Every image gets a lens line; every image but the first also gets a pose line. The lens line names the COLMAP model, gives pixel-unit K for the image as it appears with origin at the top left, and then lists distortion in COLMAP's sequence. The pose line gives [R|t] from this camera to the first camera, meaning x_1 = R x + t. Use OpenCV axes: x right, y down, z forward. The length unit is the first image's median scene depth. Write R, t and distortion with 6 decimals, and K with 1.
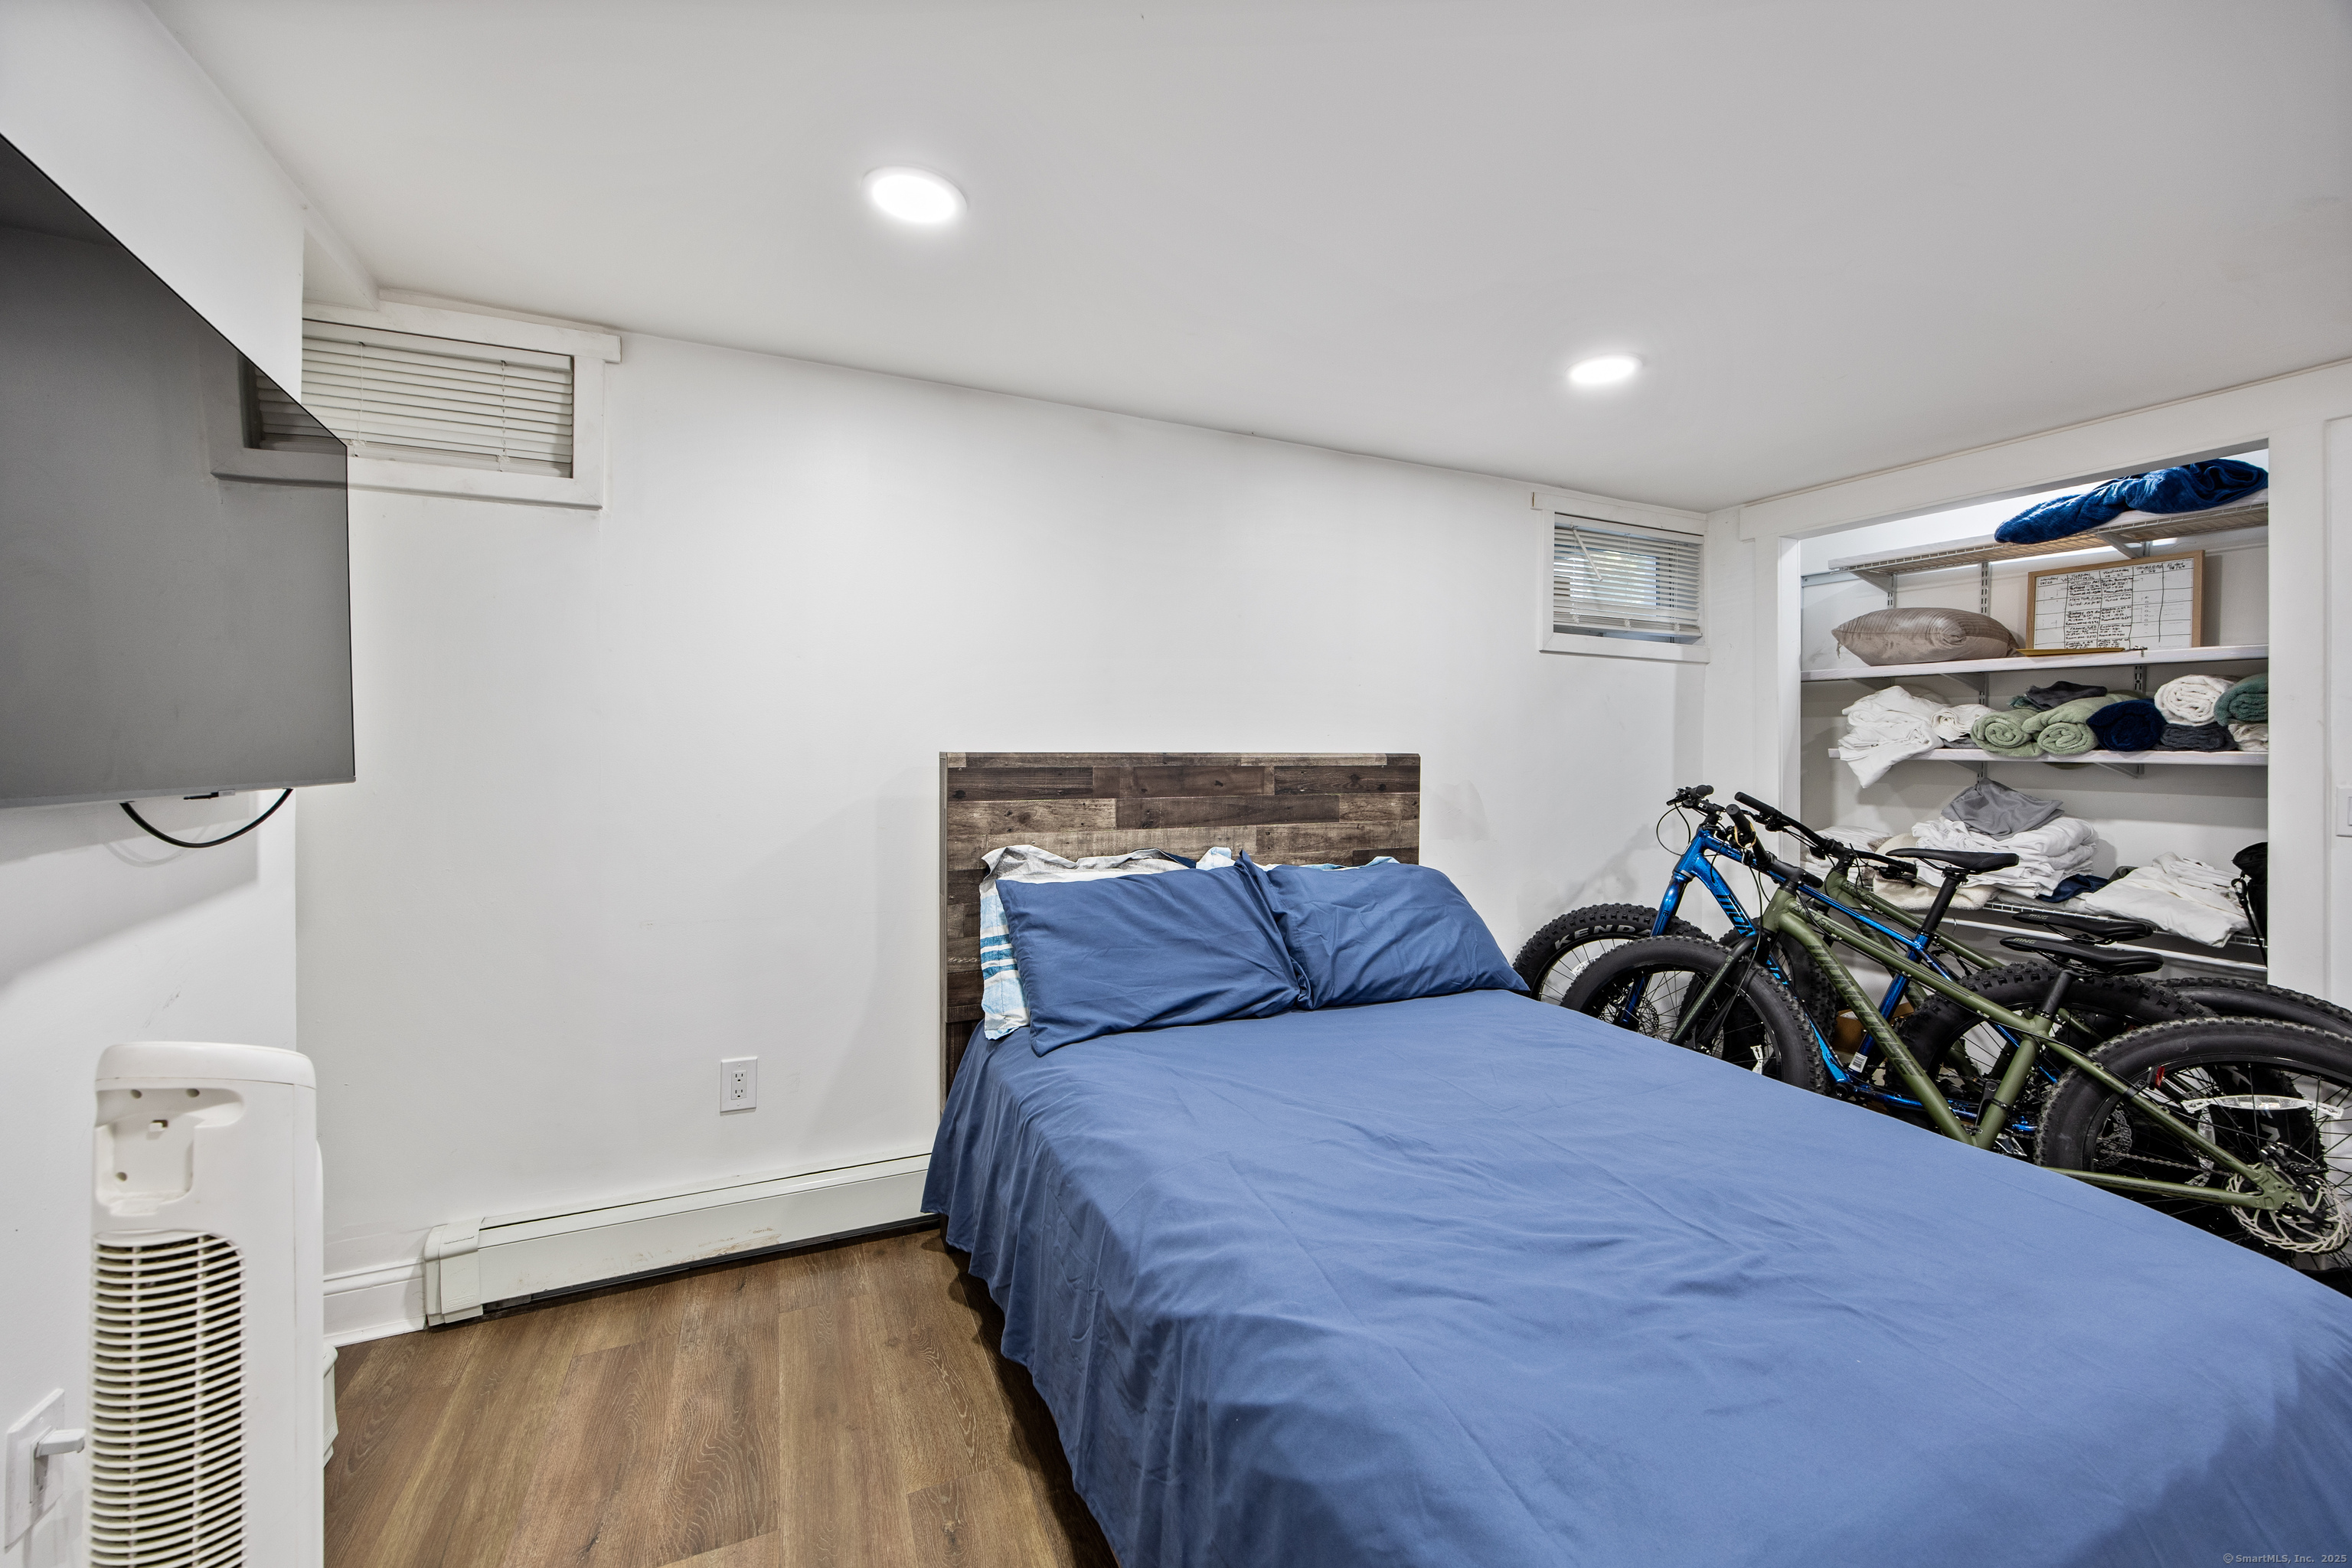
lens RADIAL K [[934.2, 0, 1178.0], [0, 934.2, 741.1], [0, 0, 1]] dist [-0.000203, 0.000506]
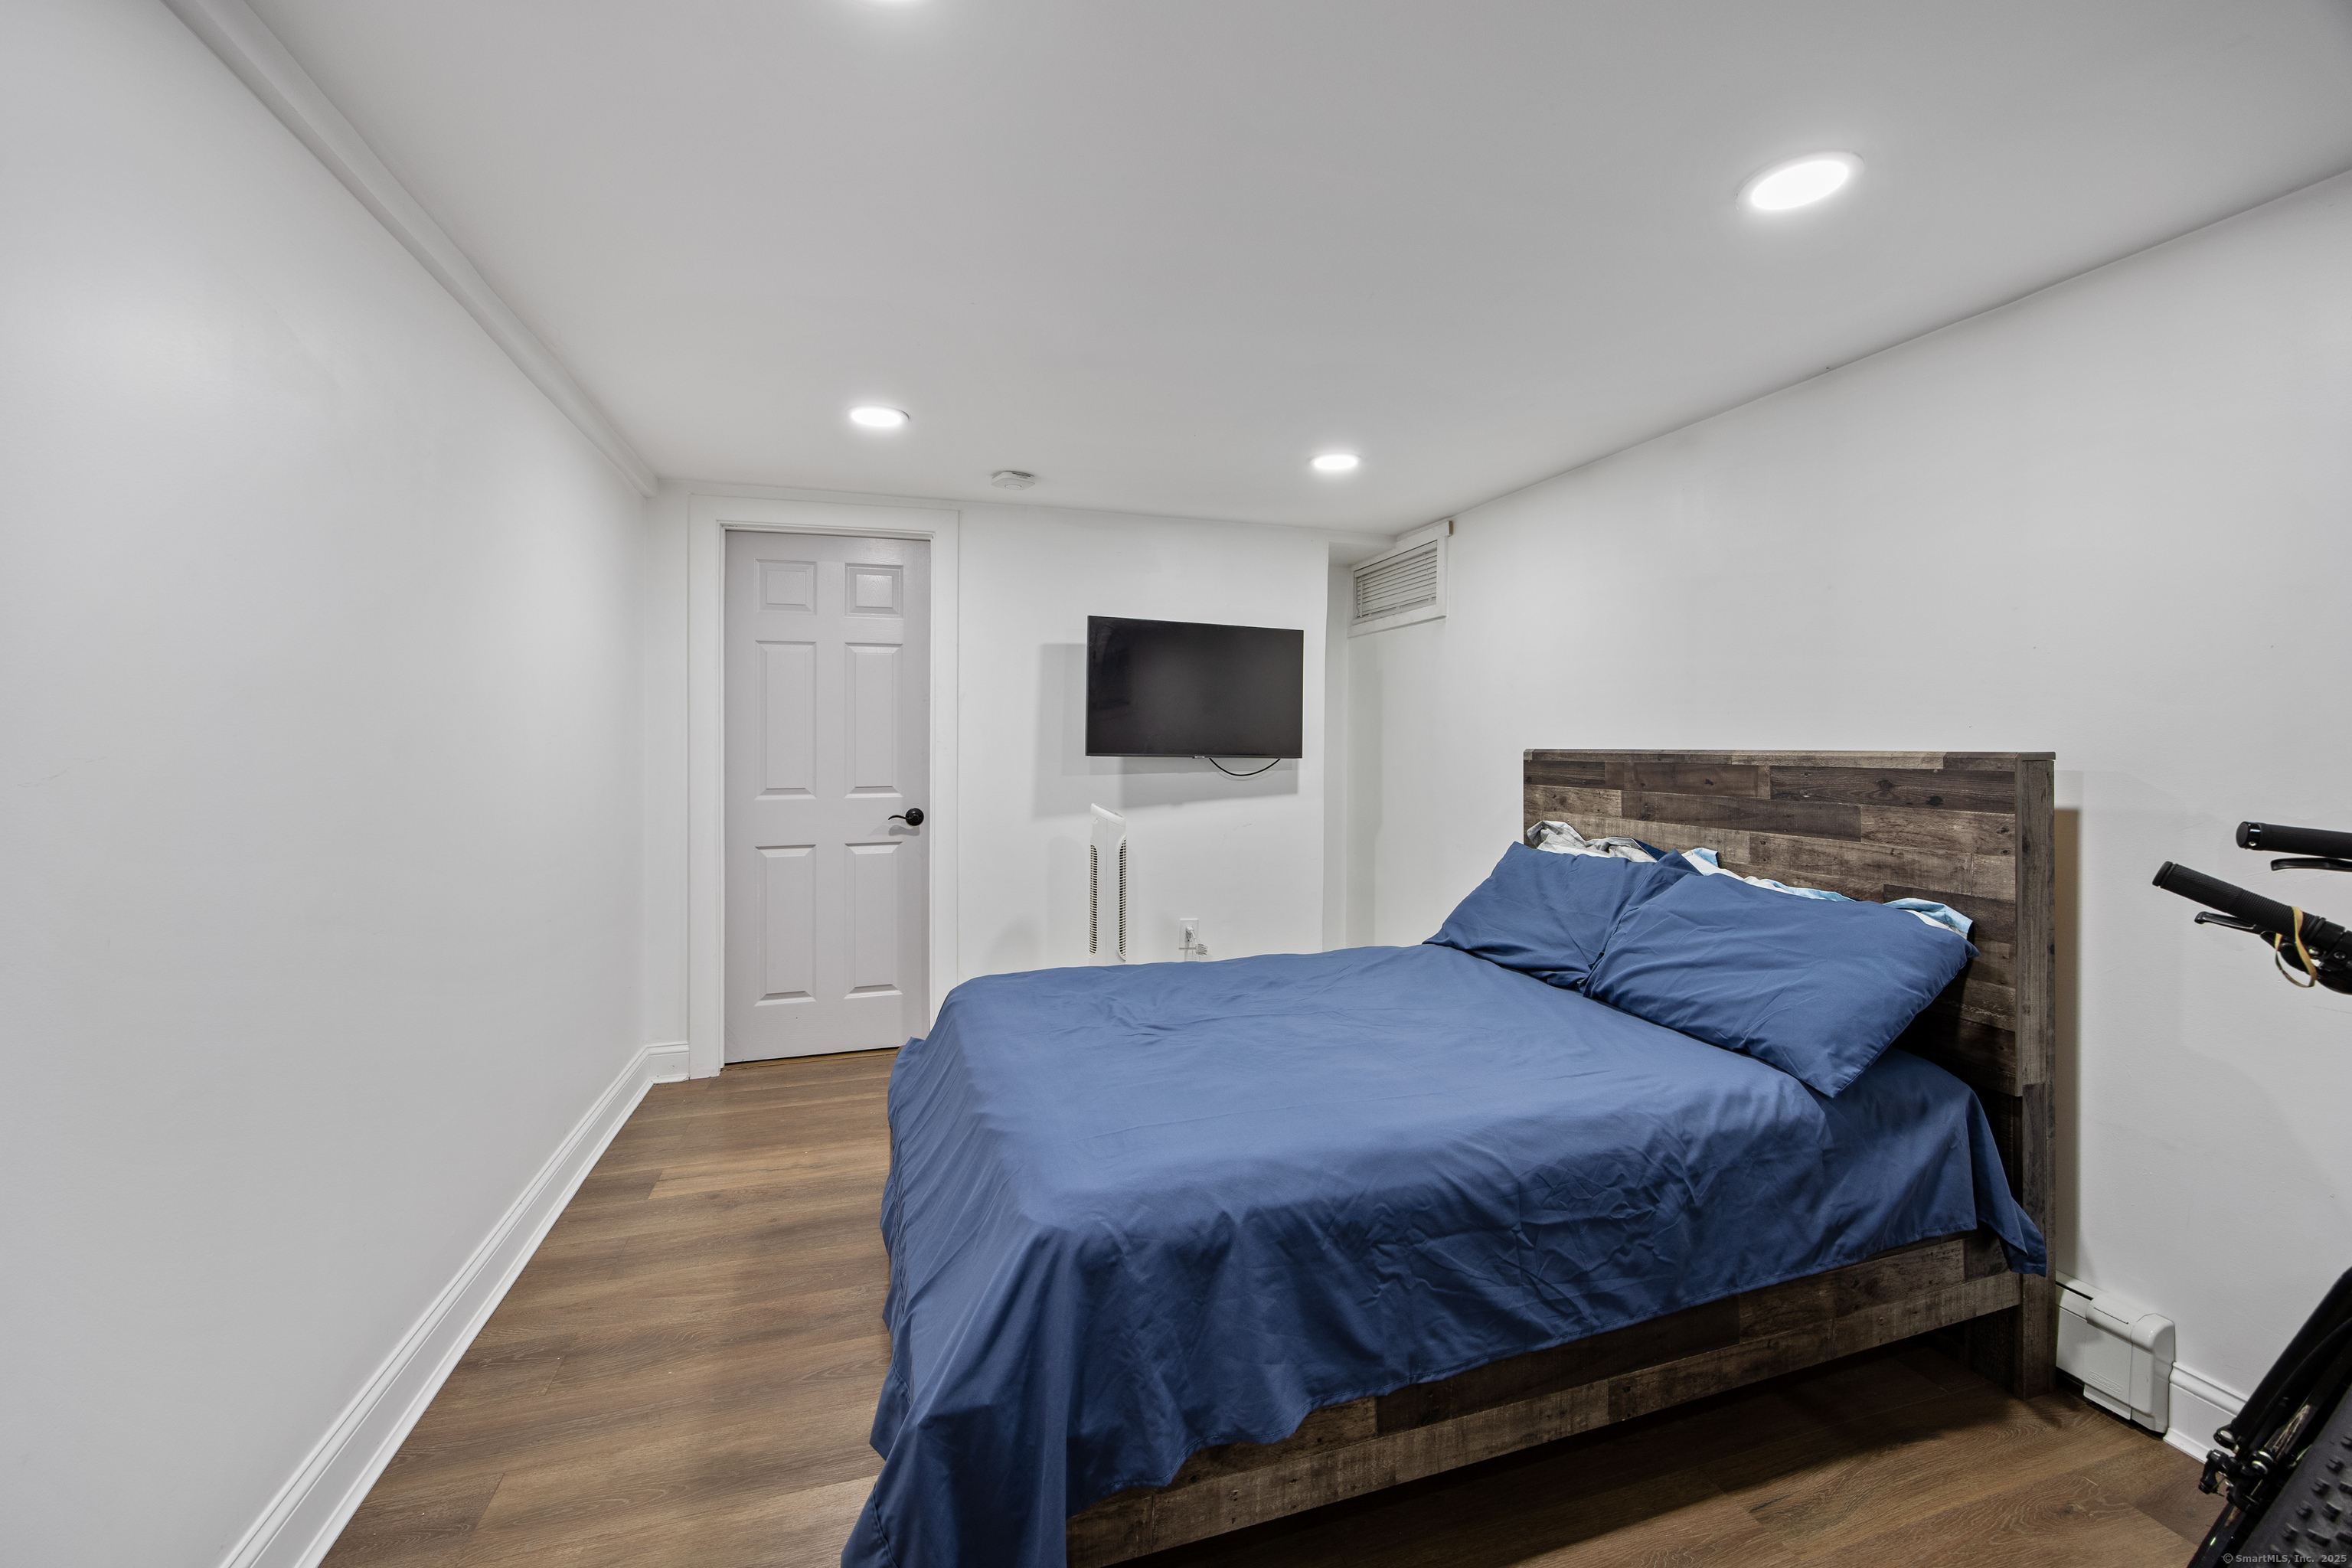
lens RADIAL K [[934.2, 0, 1178.0], [0, 934.2, 741.1], [0, 0, 1]] dist [-0.000203, 0.000506]
pose [[-0.121308, -0.010229, -0.992562, 1.041264], [0.002827, 0.999939, -0.010651, 0.011901], [0.992611, -0.004098, -0.121272, 0.570650]]
